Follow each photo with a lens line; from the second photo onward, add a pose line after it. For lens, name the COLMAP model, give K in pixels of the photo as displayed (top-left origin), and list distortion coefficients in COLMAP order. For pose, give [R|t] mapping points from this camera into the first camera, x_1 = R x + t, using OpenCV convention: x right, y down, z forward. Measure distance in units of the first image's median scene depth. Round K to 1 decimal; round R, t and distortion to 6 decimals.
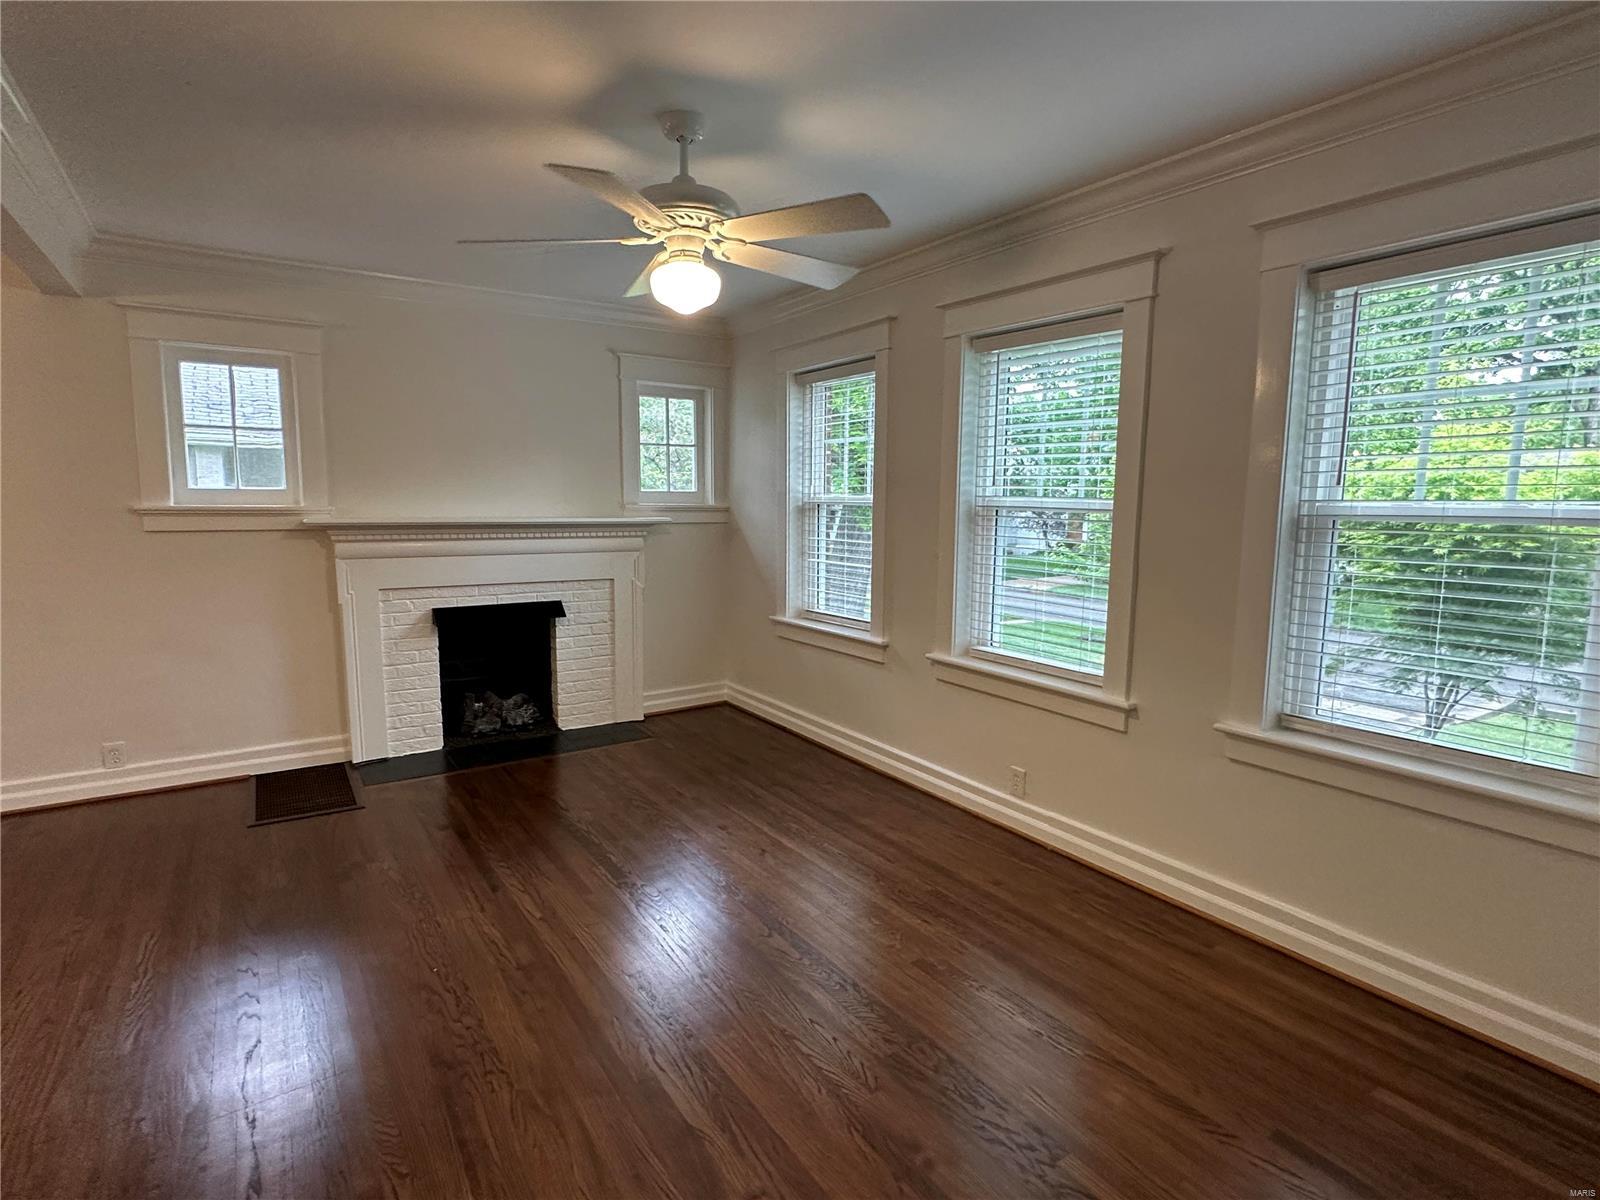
lens RADIAL K [[822.0, 0, 815.4], [0, 822.0, 607.2], [0, 0, 1]] dist [-0.014499, 0.002641]
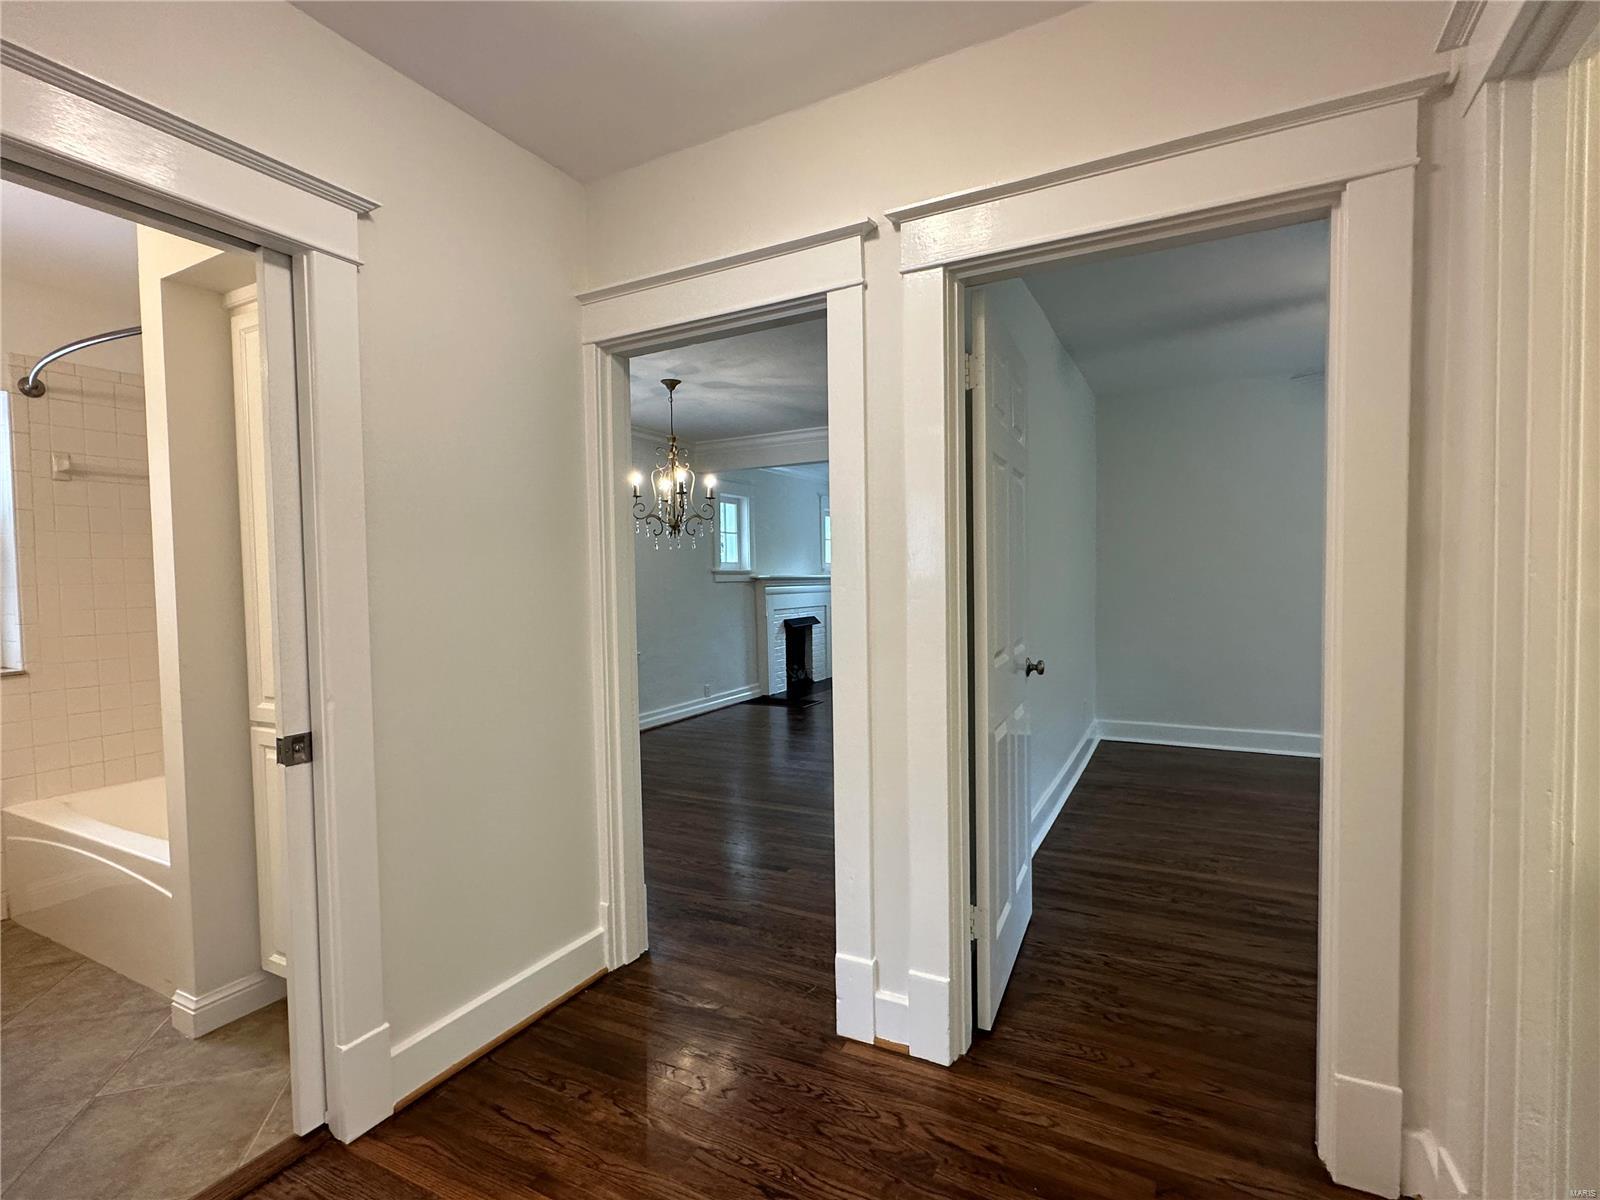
lens RADIAL K [[743.9, 0, 795.6], [0, 743.9, 606.2], [0, 0, 1]] dist [0.022150, -0.000168]
pose [[0.888899, -0.041371, 0.456232, -1.295760], [0.084589, 0.993611, -0.074710, 0.110271], [-0.450226, 0.105002, 0.886719, -0.667616]]
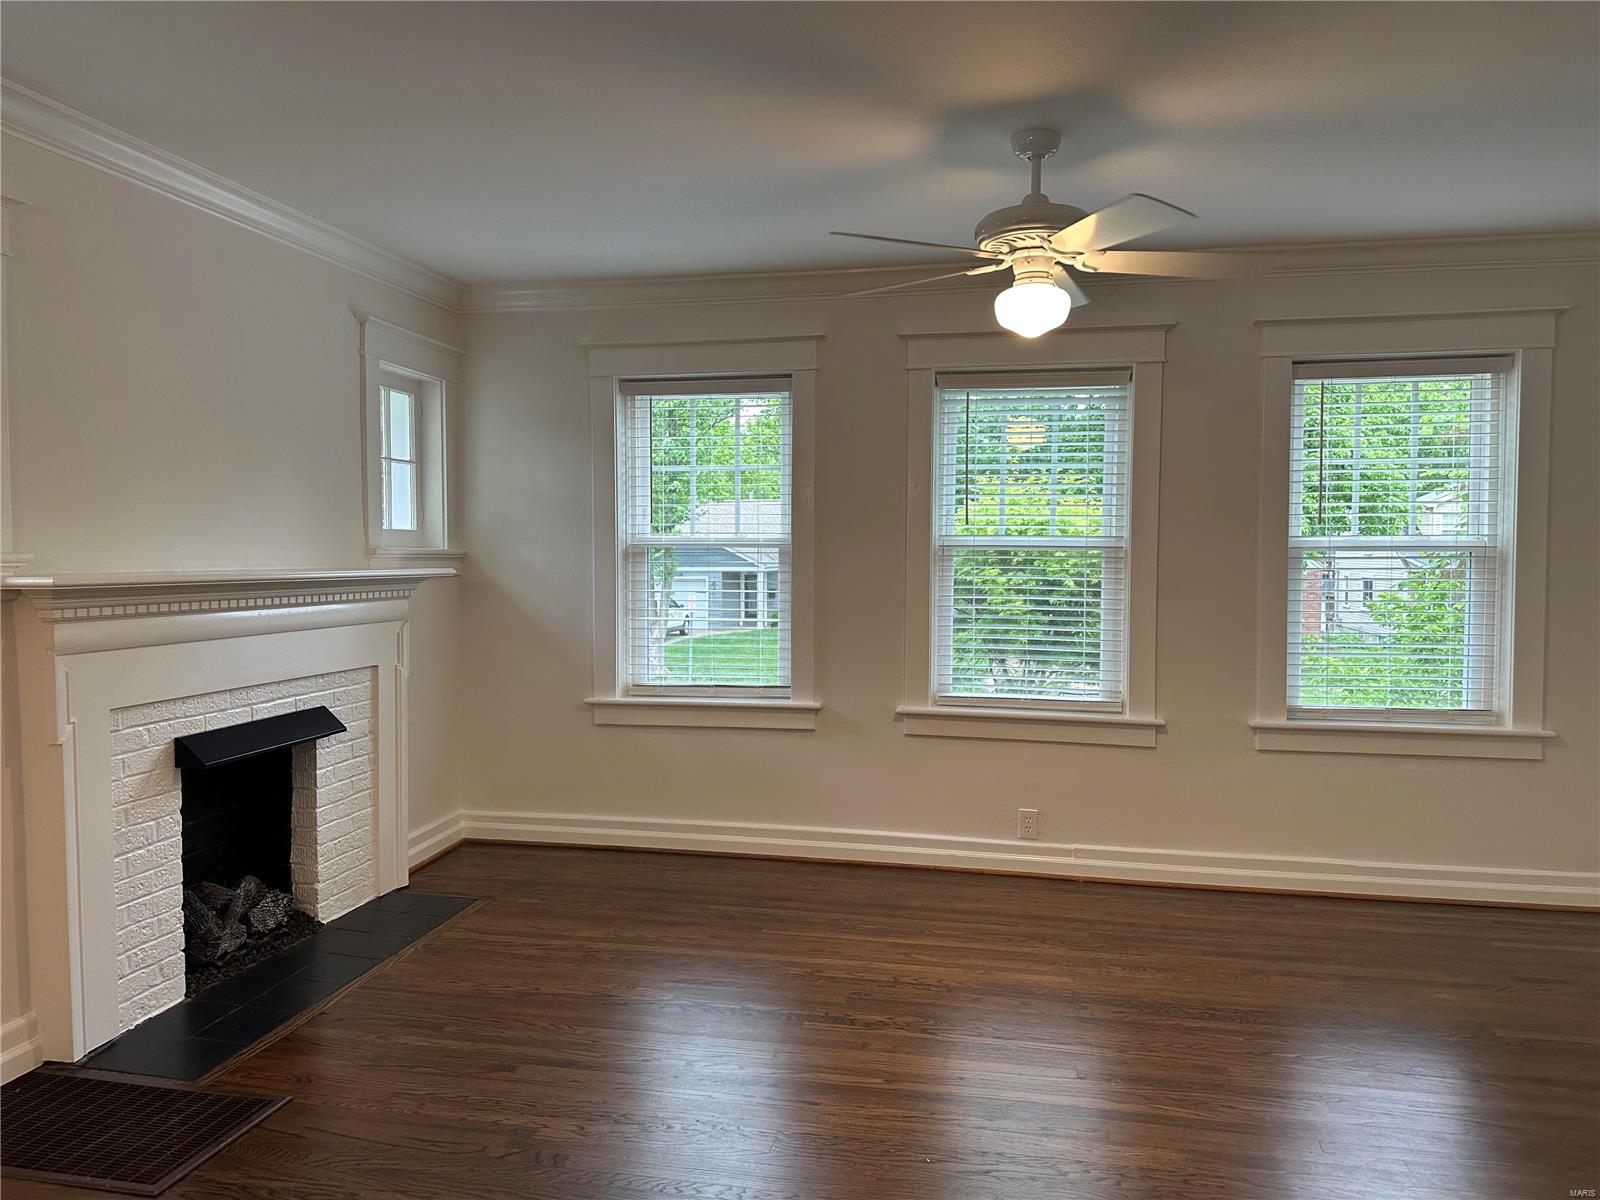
lens RADIAL K [[1103.2, 0, 800.1], [0, 1103.2, 593.4], [0, 0, 1]] dist [0.039704, -0.052401]
pose [[0.713979, -0.034365, 0.699324, -0.687759], [0.097403, 0.993958, -0.050601, -0.016466], [-0.693359, 0.104244, 0.713012, 0.174145]]
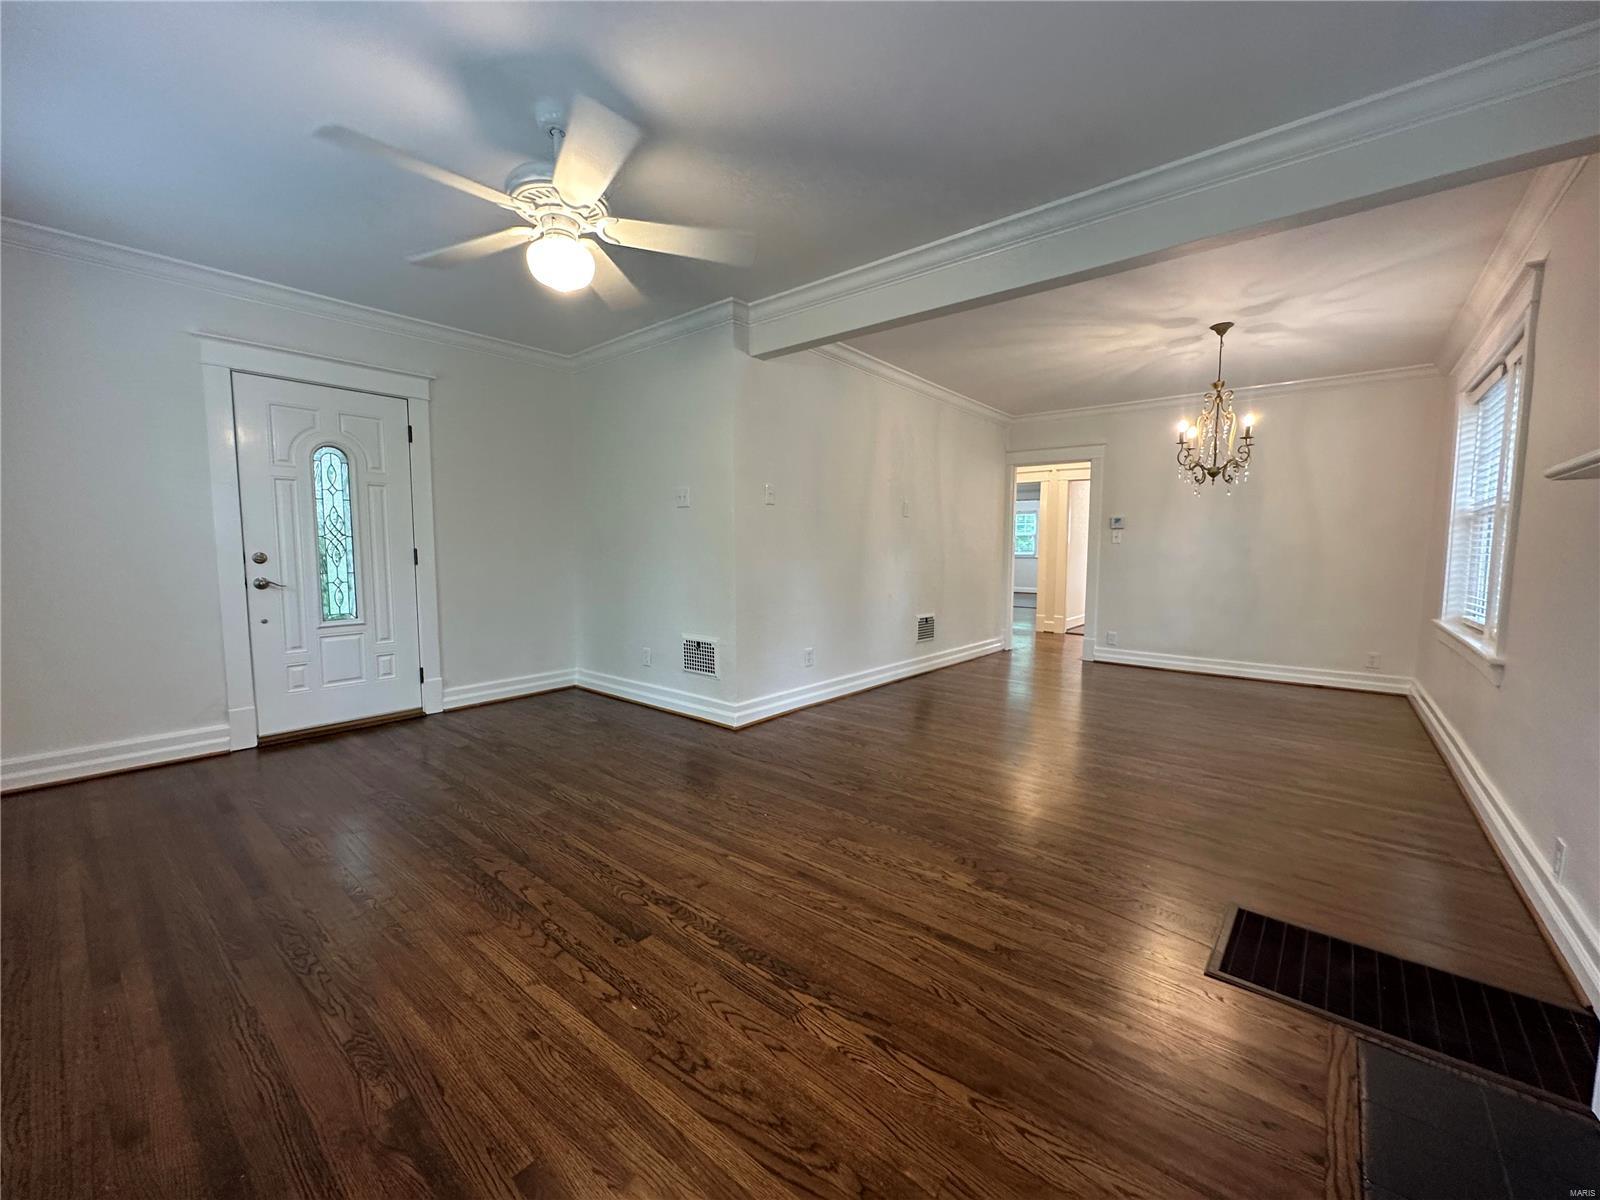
lens RADIAL K [[639.6, 0, 798.8], [0, 639.6, 600.5], [0, 0, 1]] dist [-0.000448, -0.000015]
pose [[-0.962019, 0.014319, -0.272607, -0.117762], [-0.045378, 0.976342, 0.211417, -0.083663], [0.269185, 0.215758, -0.938610, 1.111322]]
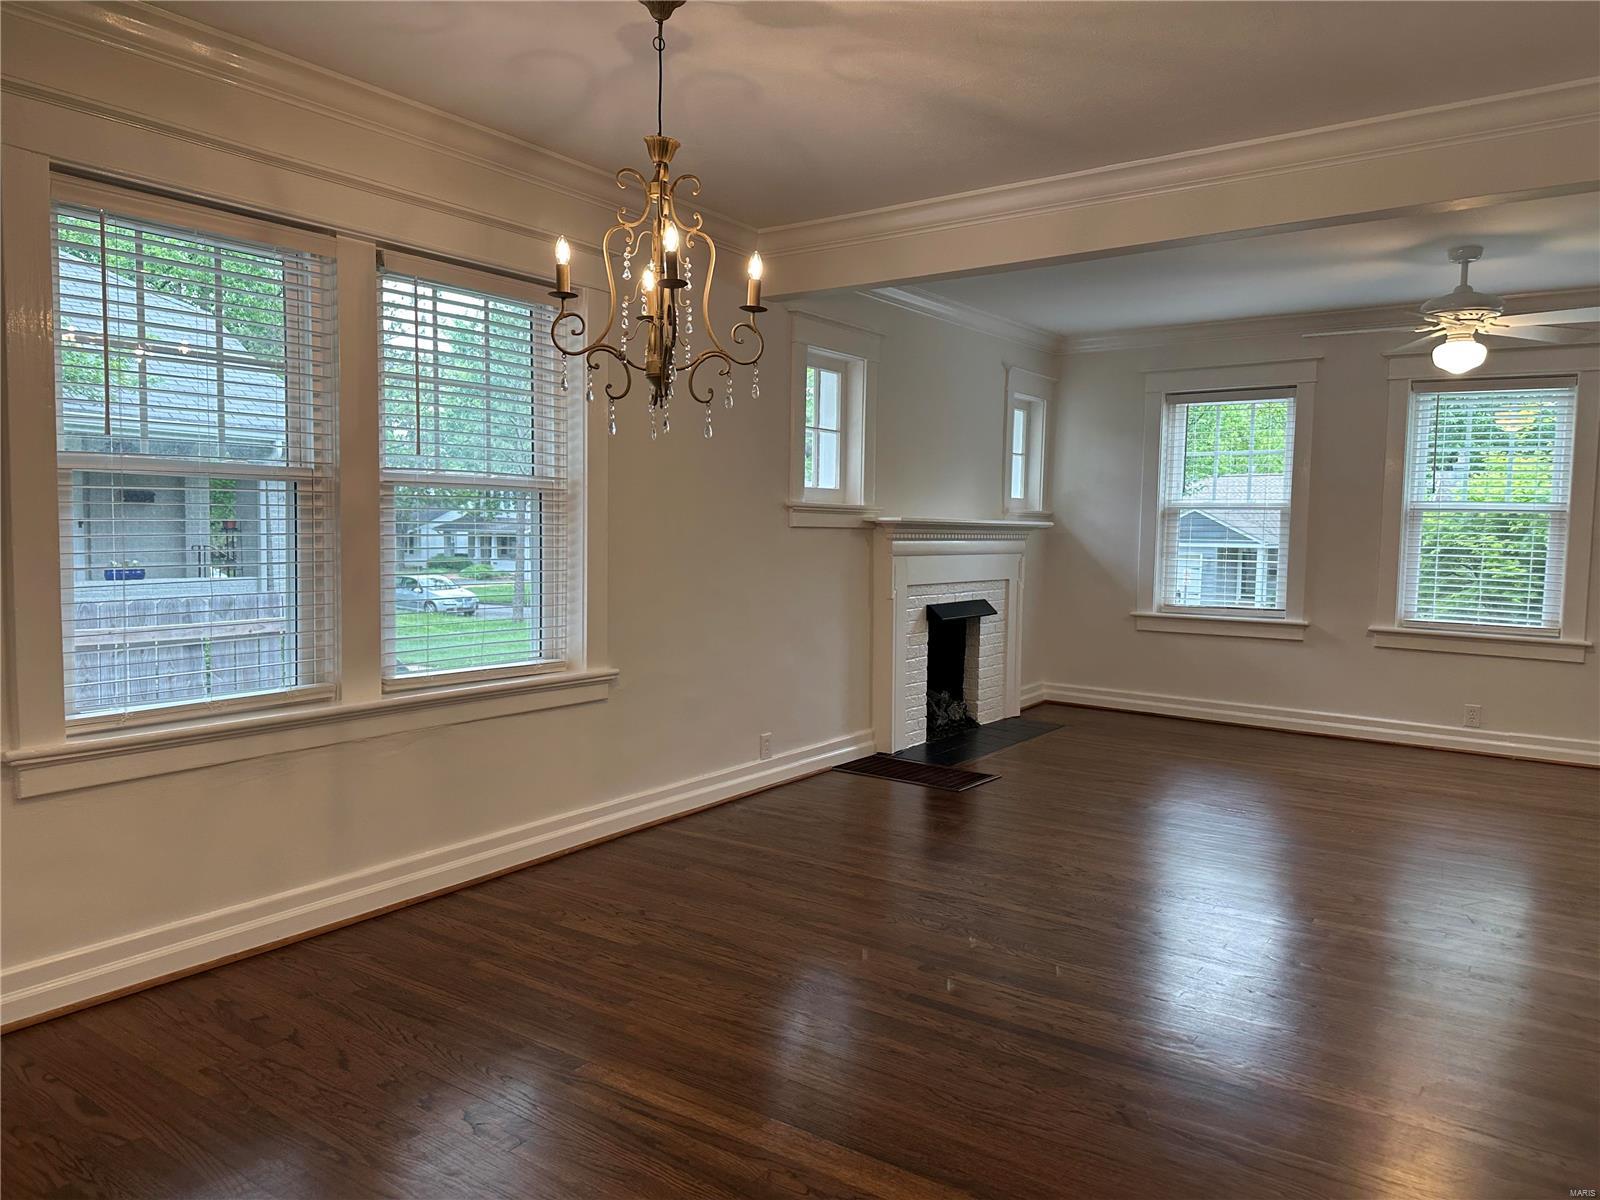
lens RADIAL K [[1103.2, 0, 791.6], [0, 1103.2, 610.9], [0, 0, 1]] dist [0.039704, -0.052401]
pose [[0.942654, -0.021970, 0.333047, -1.103782], [0.038517, 0.998325, -0.043161, 0.063271], [-0.331541, 0.053513, 0.941922, -0.268078]]
